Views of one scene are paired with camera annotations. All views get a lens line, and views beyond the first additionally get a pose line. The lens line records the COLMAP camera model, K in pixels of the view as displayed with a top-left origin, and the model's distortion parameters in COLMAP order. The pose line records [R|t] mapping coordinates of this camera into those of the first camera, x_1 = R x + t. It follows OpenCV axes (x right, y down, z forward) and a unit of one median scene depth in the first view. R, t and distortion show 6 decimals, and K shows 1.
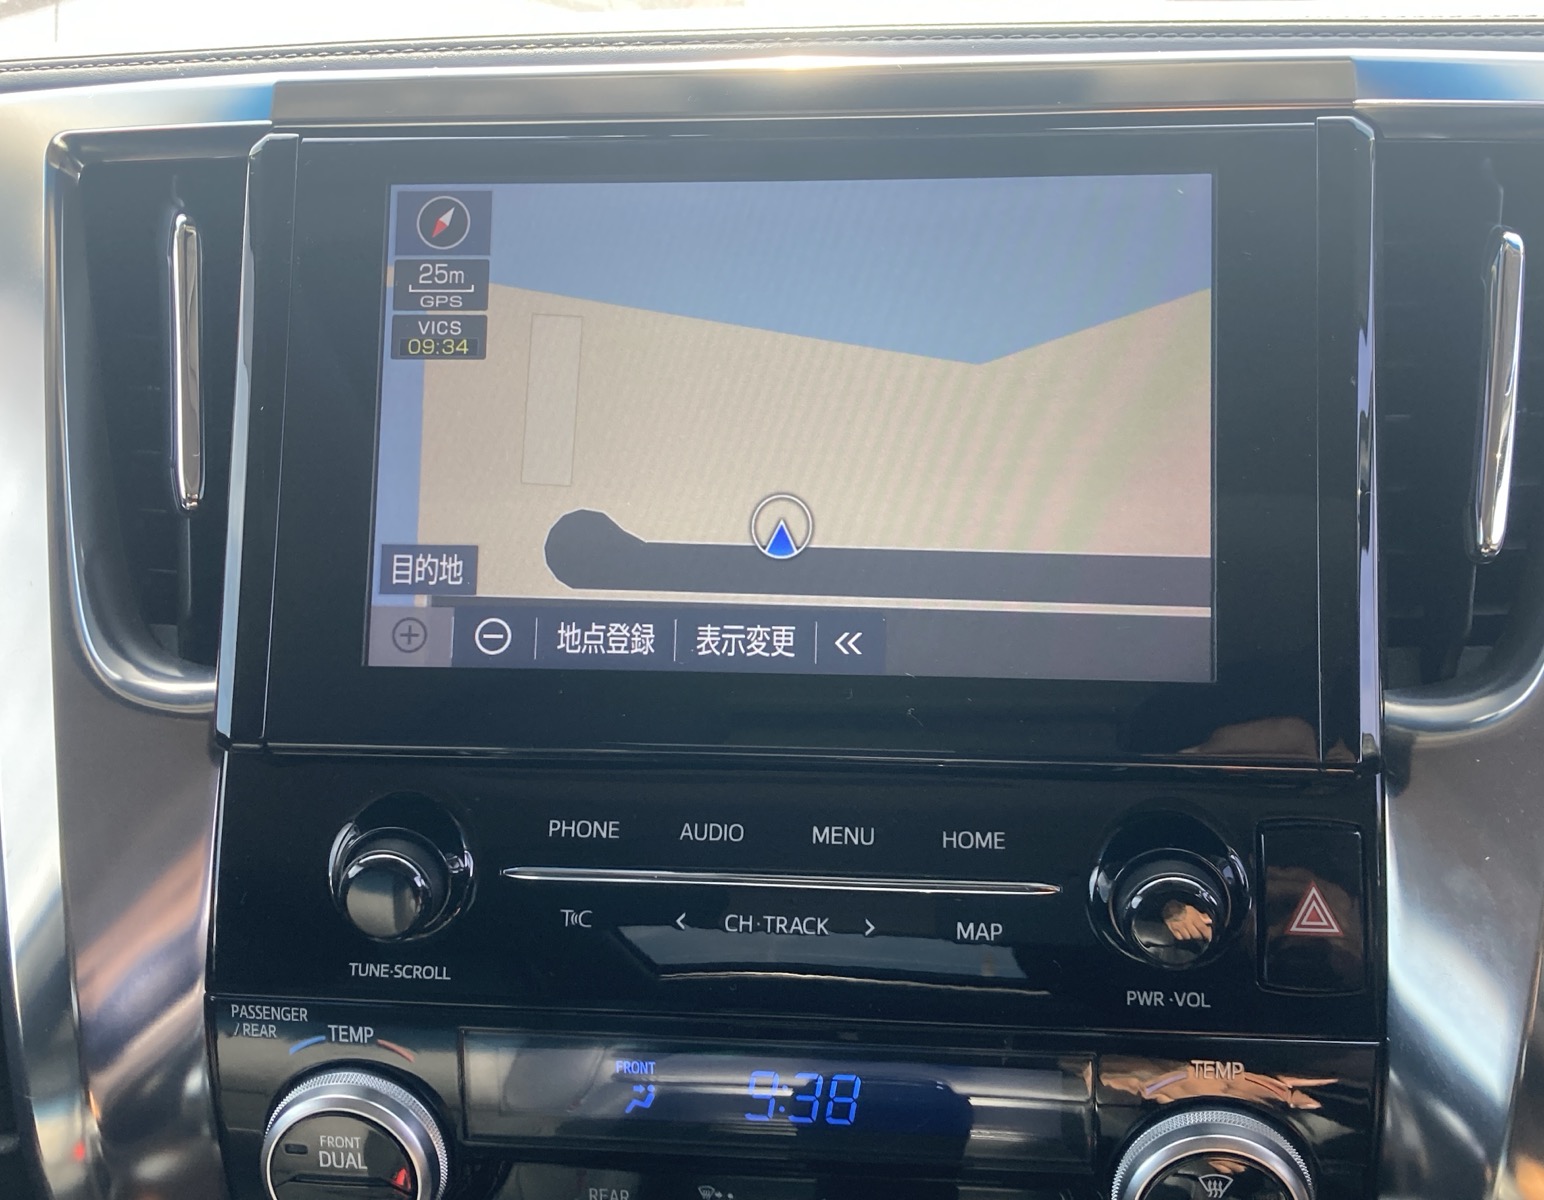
lens RADIAL K [[1840.1, 0, 785.3], [0, 1840.1, 592.8], [0, 0, 1]] dist [0.035595, 0.000000]
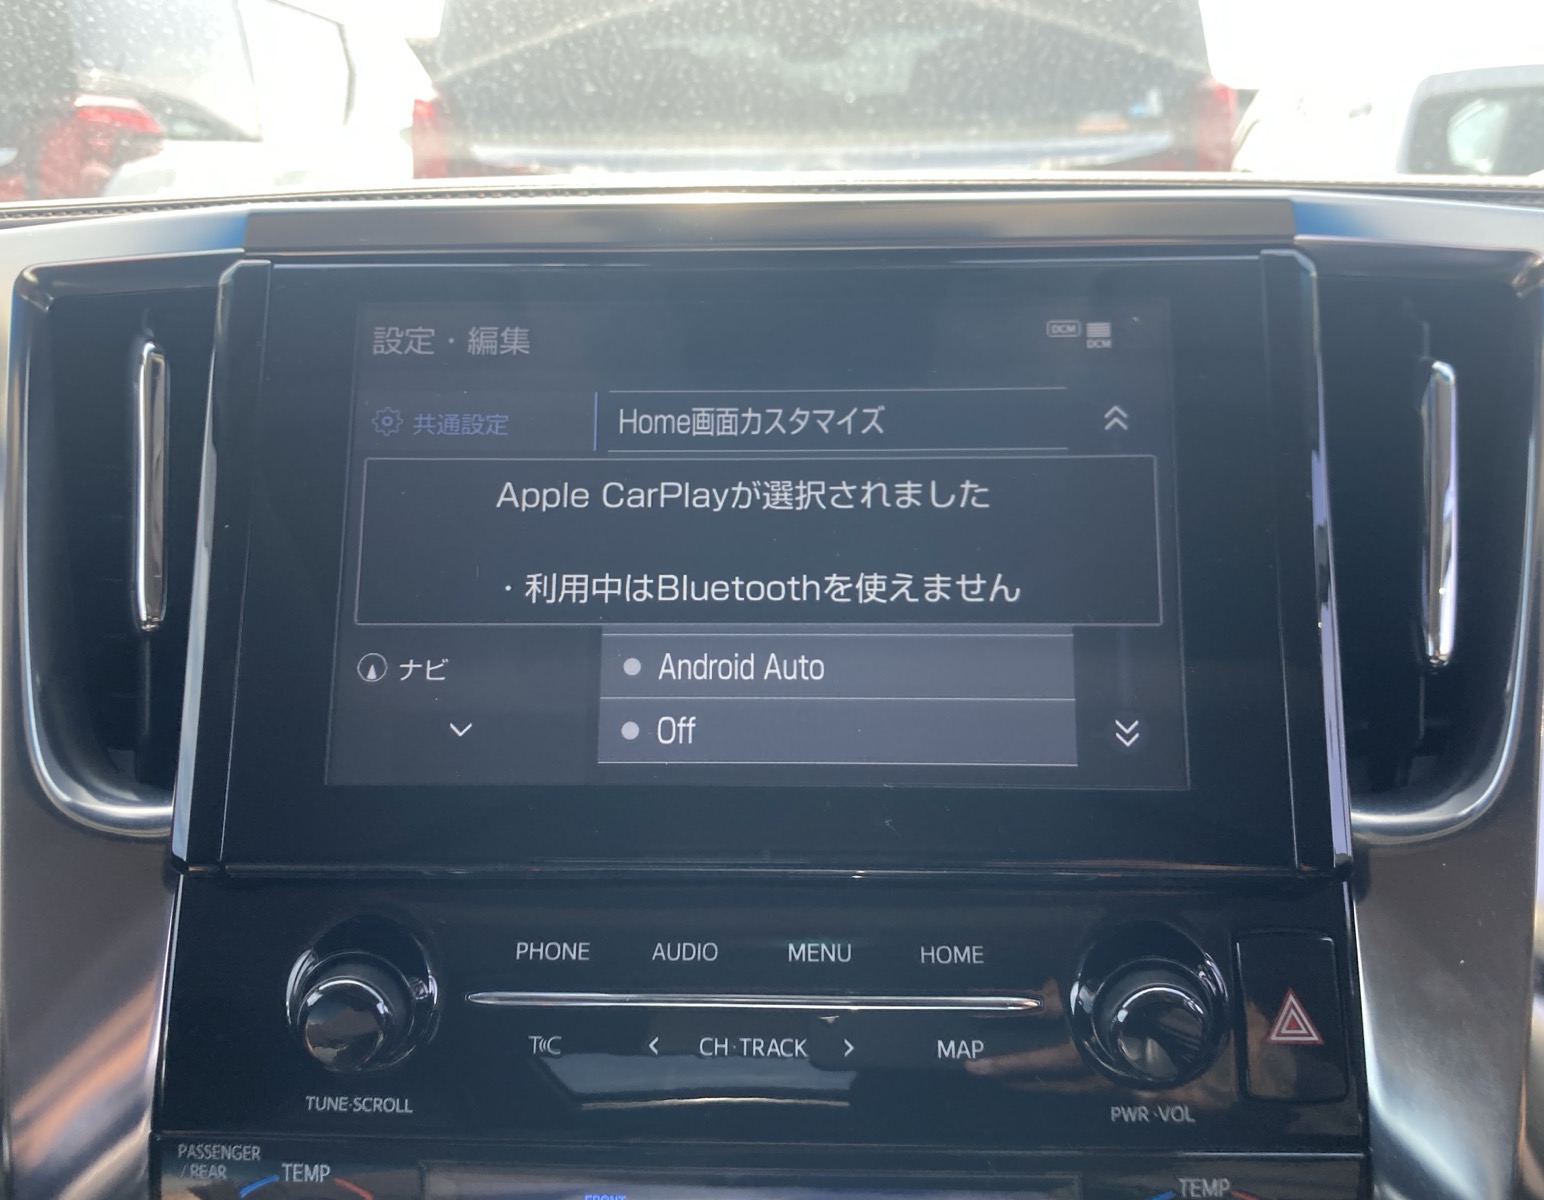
lens RADIAL K [[1515.0, 0, 775.5], [0, 1515.0, 627.6], [0, 0, 1]] dist [0.003718, 0.000000]
pose [[0.996908, -0.000897, 0.078573, -0.055032], [0.008091, 0.995791, -0.091294, 0.031868], [-0.078160, 0.091647, 0.992719, 0.178456]]
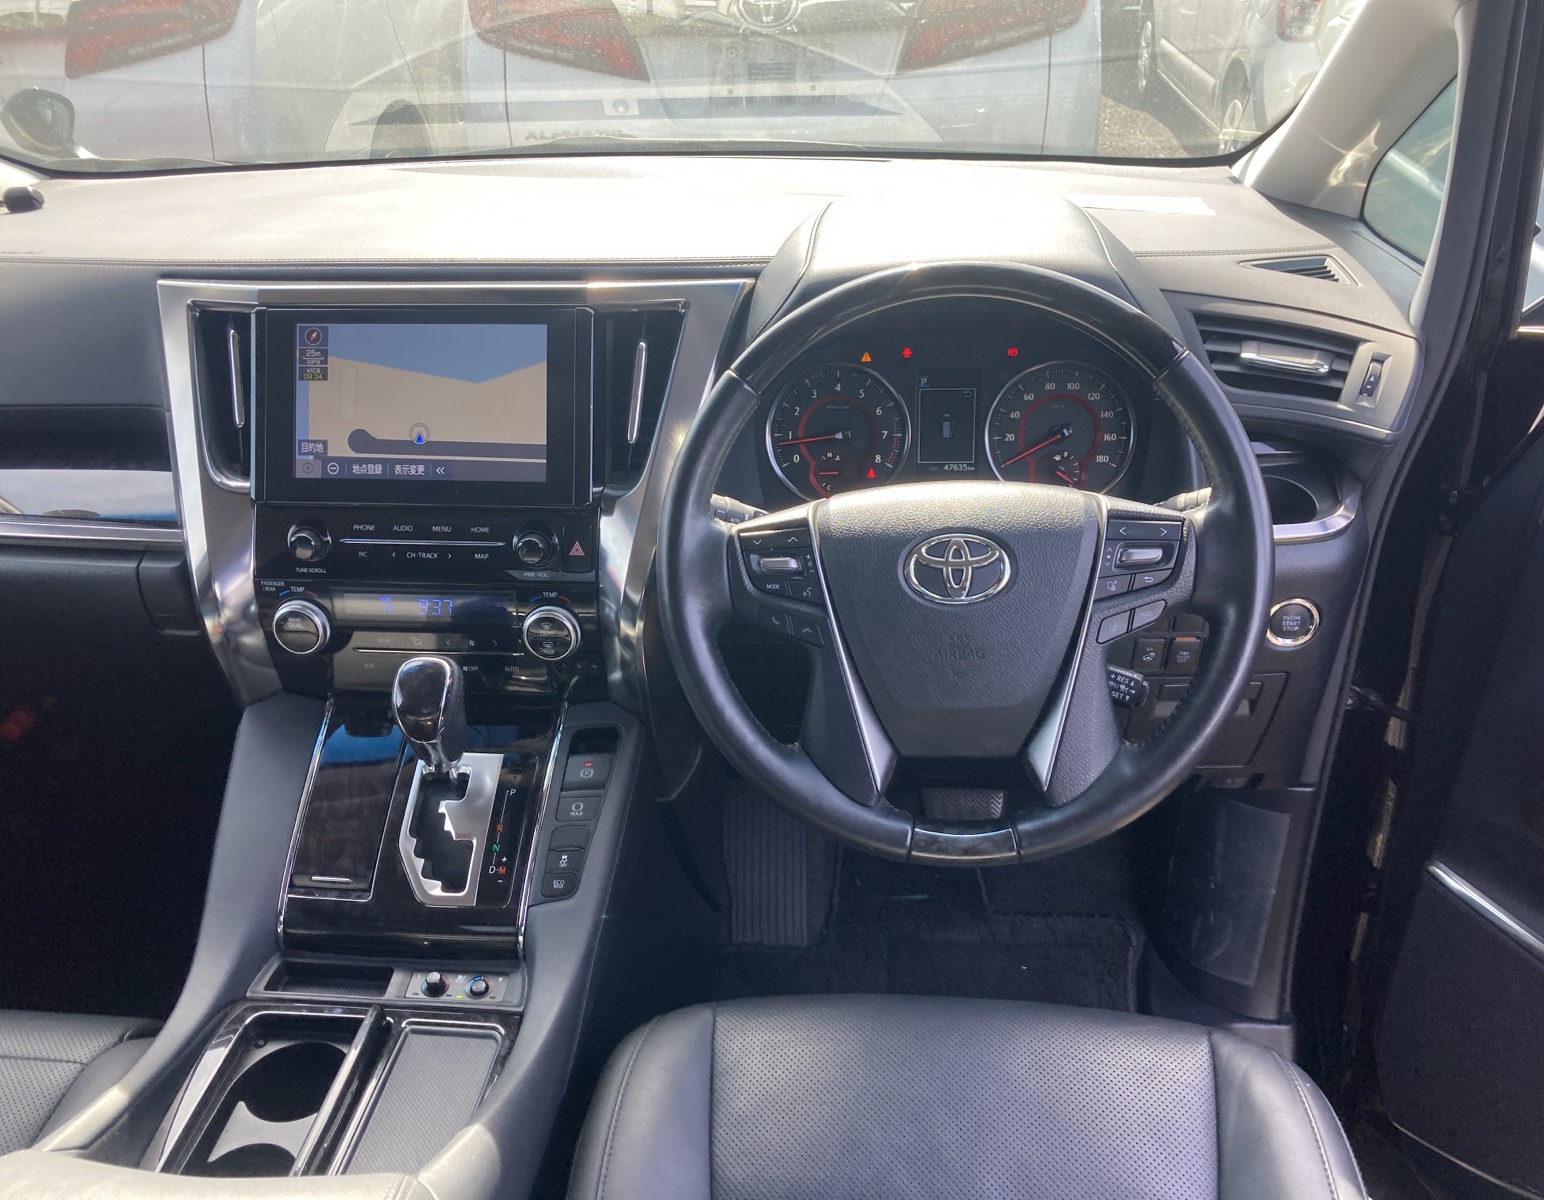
lens RADIAL K [[1305.7, 0, 766.9], [0, 1305.7, 608.3], [0, 0, 1]] dist [0.020323, -0.013372]
pose [[0.999817, -0.005067, 0.018457, 0.566094], [0.002332, 0.989380, 0.145335, -0.066270], [-0.018997, -0.145266, 0.989210, -1.345303]]
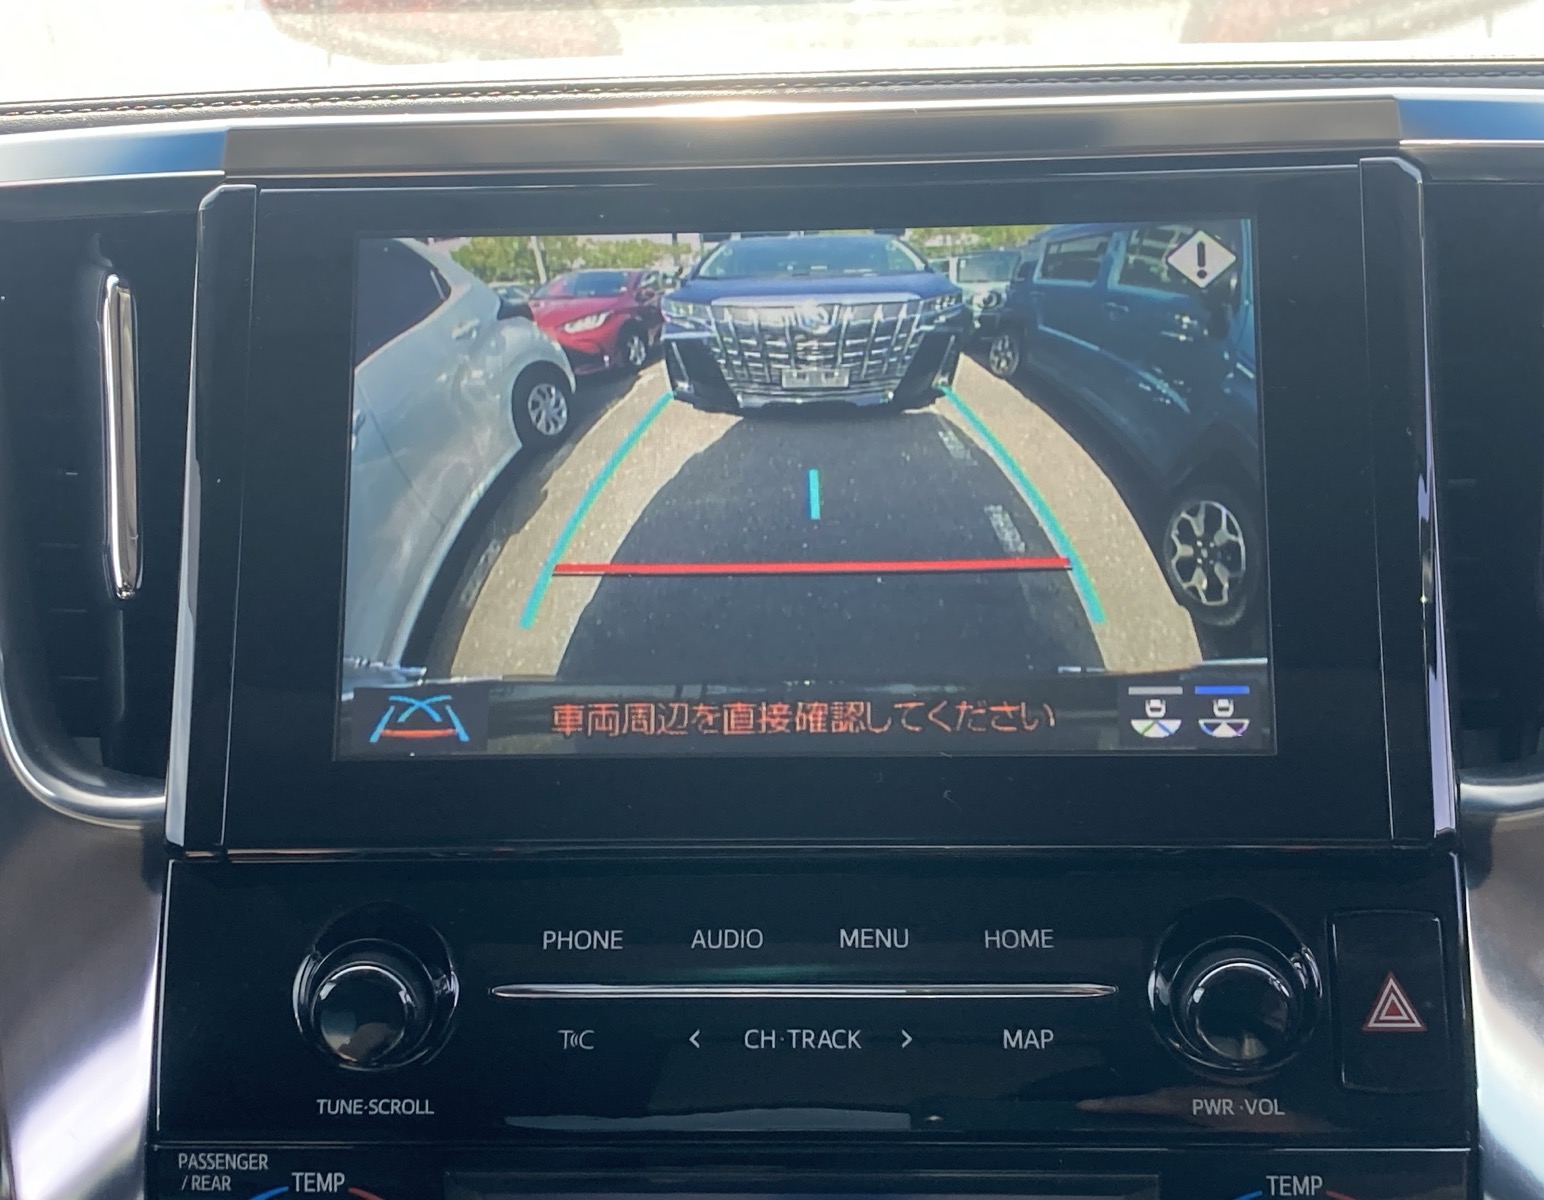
lens RADIAL K [[2695.4, 0, 772.4], [0, 2695.4, 606.3], [0, 0, 1]] dist [0.111564, 0.000000]
pose [[0.998807, -0.011242, 0.047530, -0.078634], [0.016411, 0.993819, -0.109796, 0.113406], [-0.046002, 0.110444, 0.992817, -0.328026]]
